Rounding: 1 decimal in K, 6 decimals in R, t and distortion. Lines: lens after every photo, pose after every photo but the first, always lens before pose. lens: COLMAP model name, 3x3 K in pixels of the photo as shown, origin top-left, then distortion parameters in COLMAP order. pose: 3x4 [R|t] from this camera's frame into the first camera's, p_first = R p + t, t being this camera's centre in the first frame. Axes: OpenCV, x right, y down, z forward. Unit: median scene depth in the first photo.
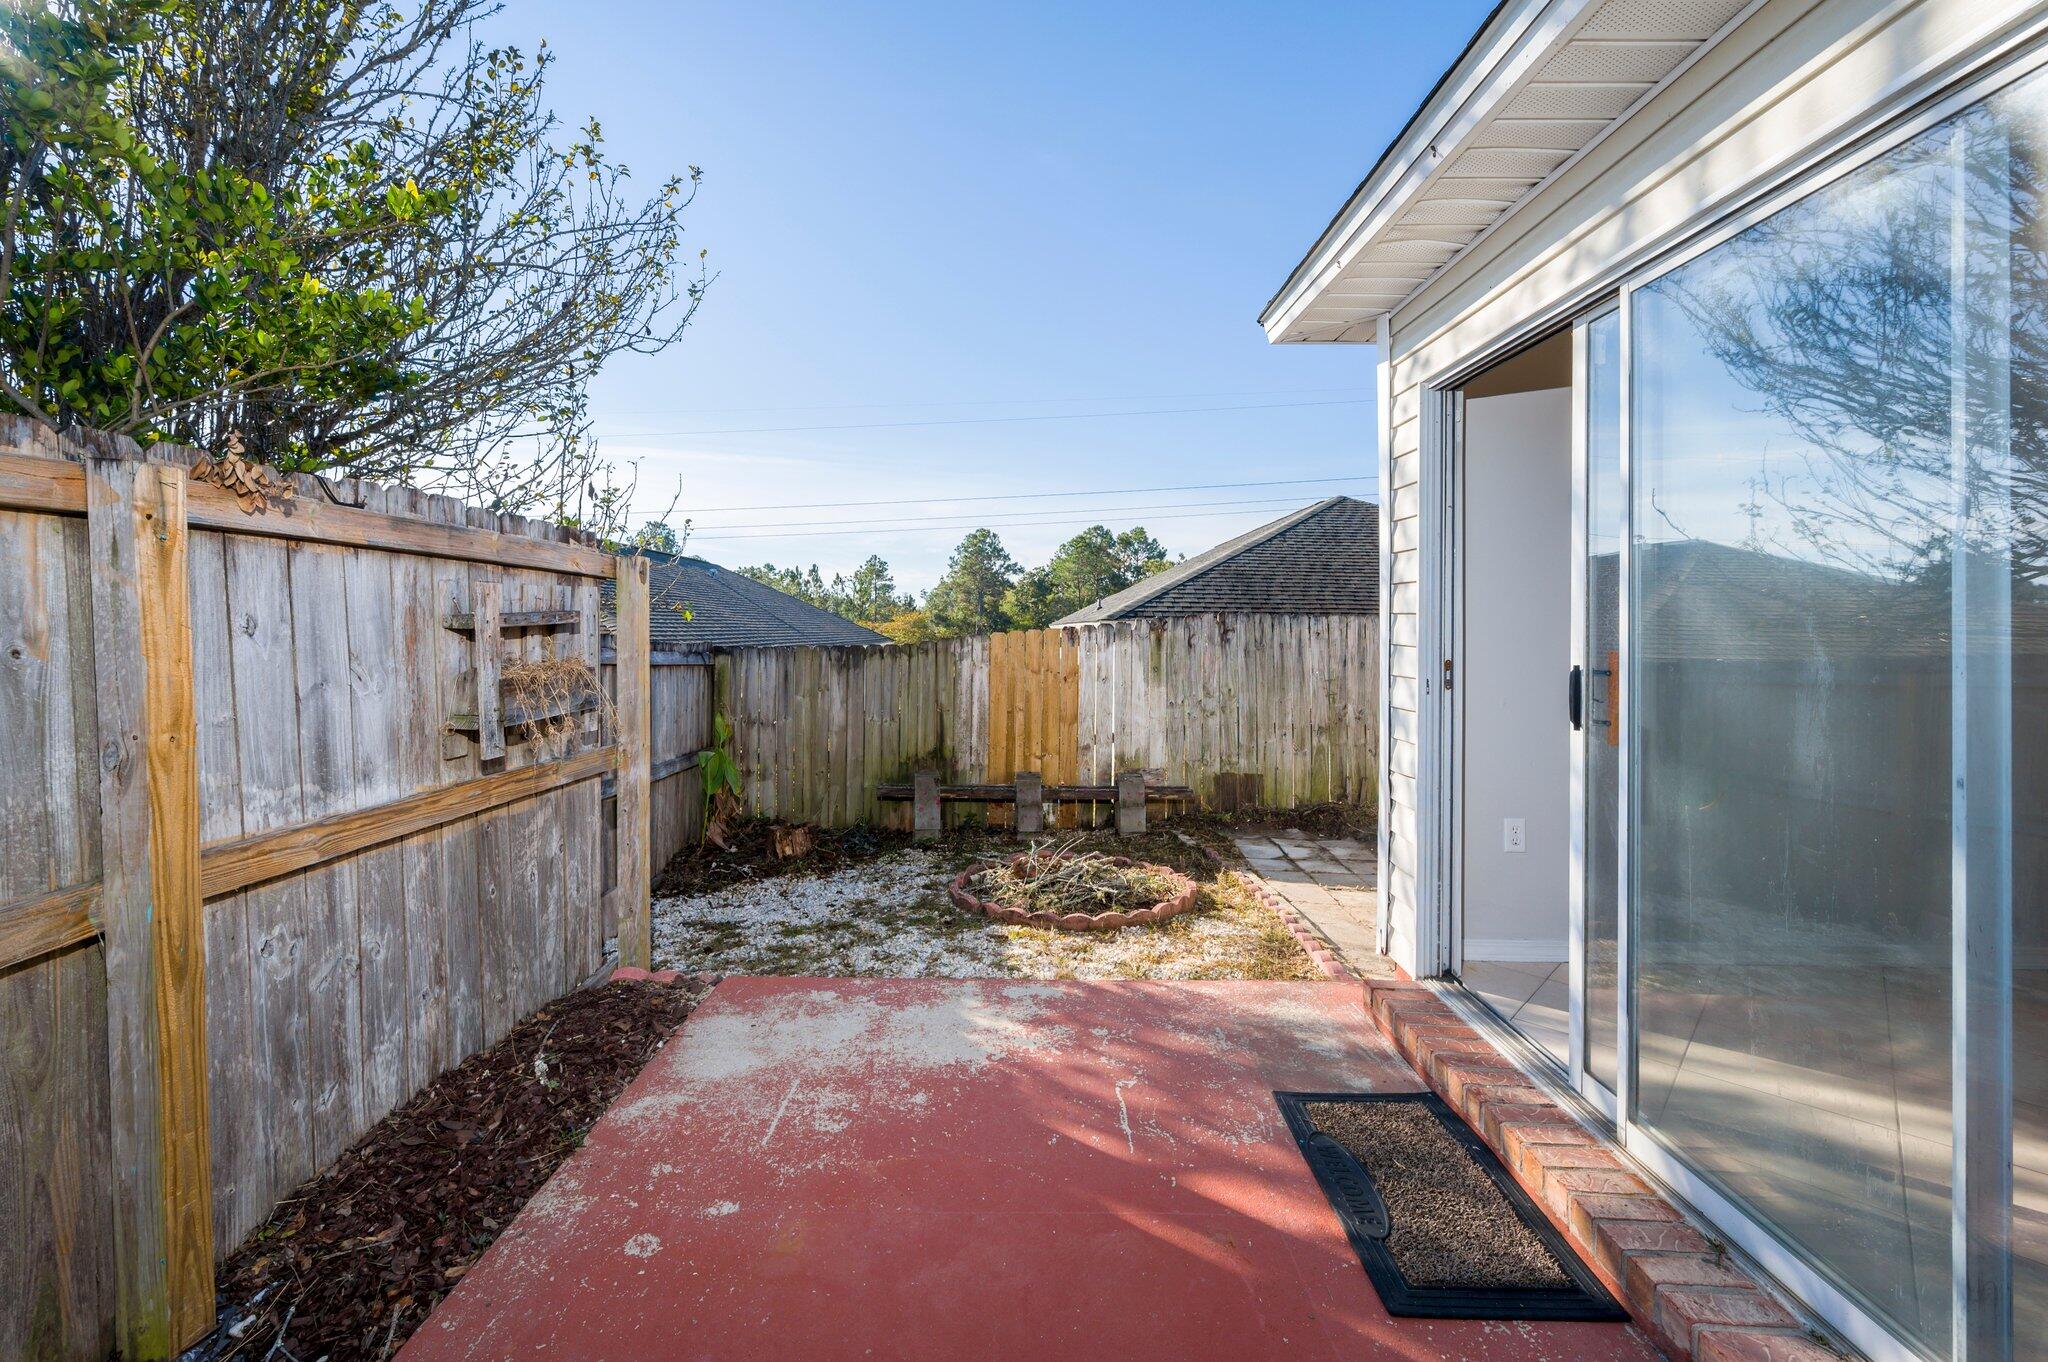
lens RADIAL K [[822.2, 0, 1019.8], [0, 822.2, 668.7], [0, 0, 1]] dist [-0.000481, -0.000038]
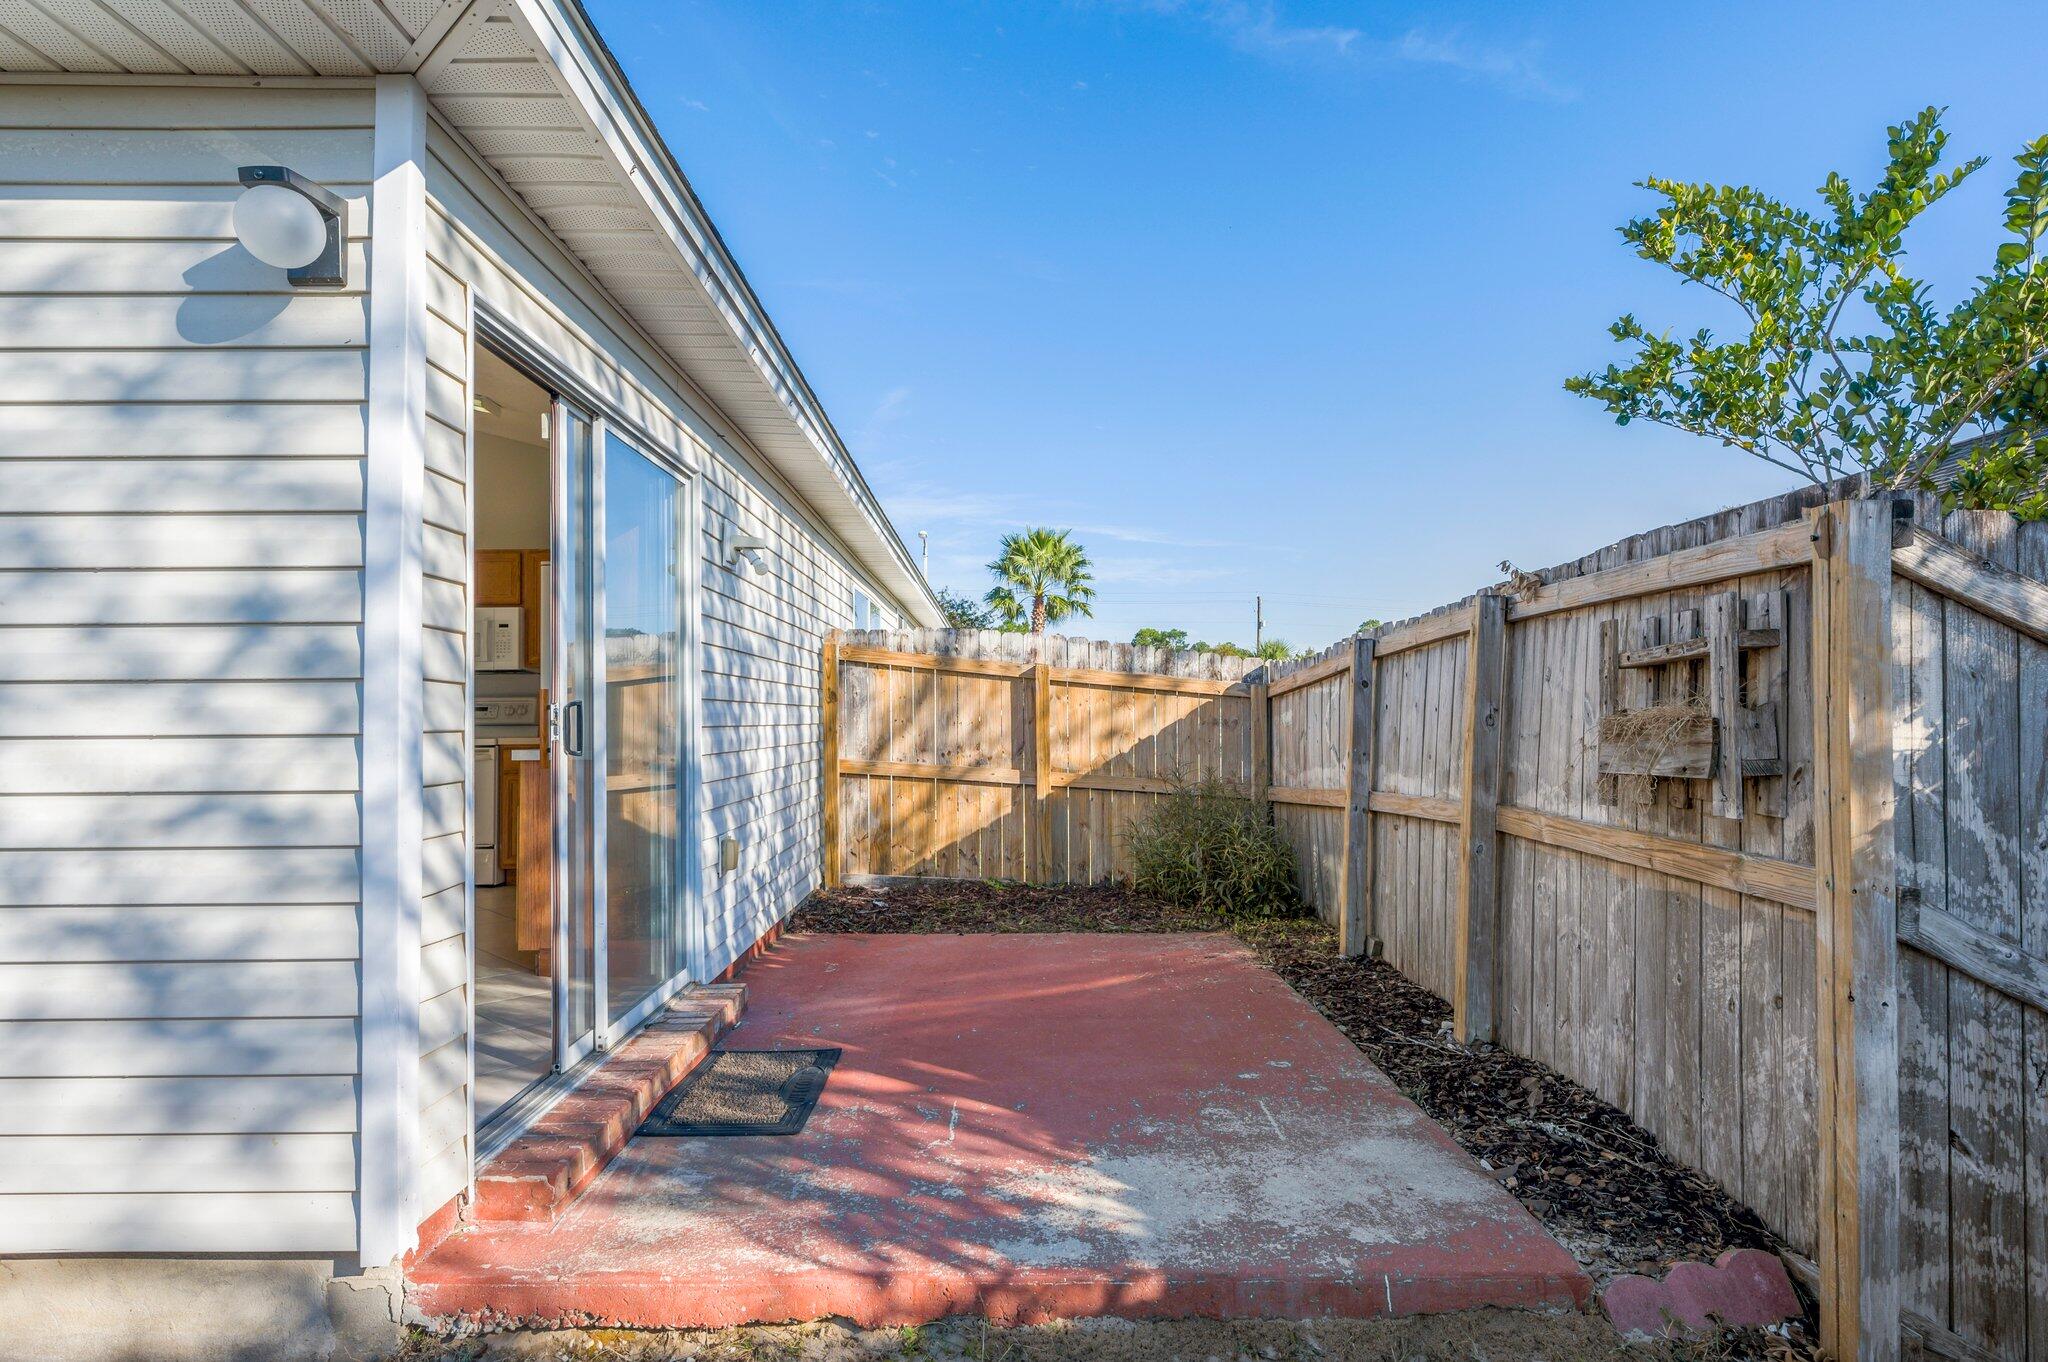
lens RADIAL K [[1062.7, 0, 1023.5], [0, 1062.7, 685.9], [0, 0, 1]] dist [0.000161, 0.000008]
pose [[-0.999925, -0.004309, -0.011463, 0.048118], [-0.004471, 0.999890, 0.014148, -0.044044], [0.011401, 0.014198, -0.999834, 2.205158]]
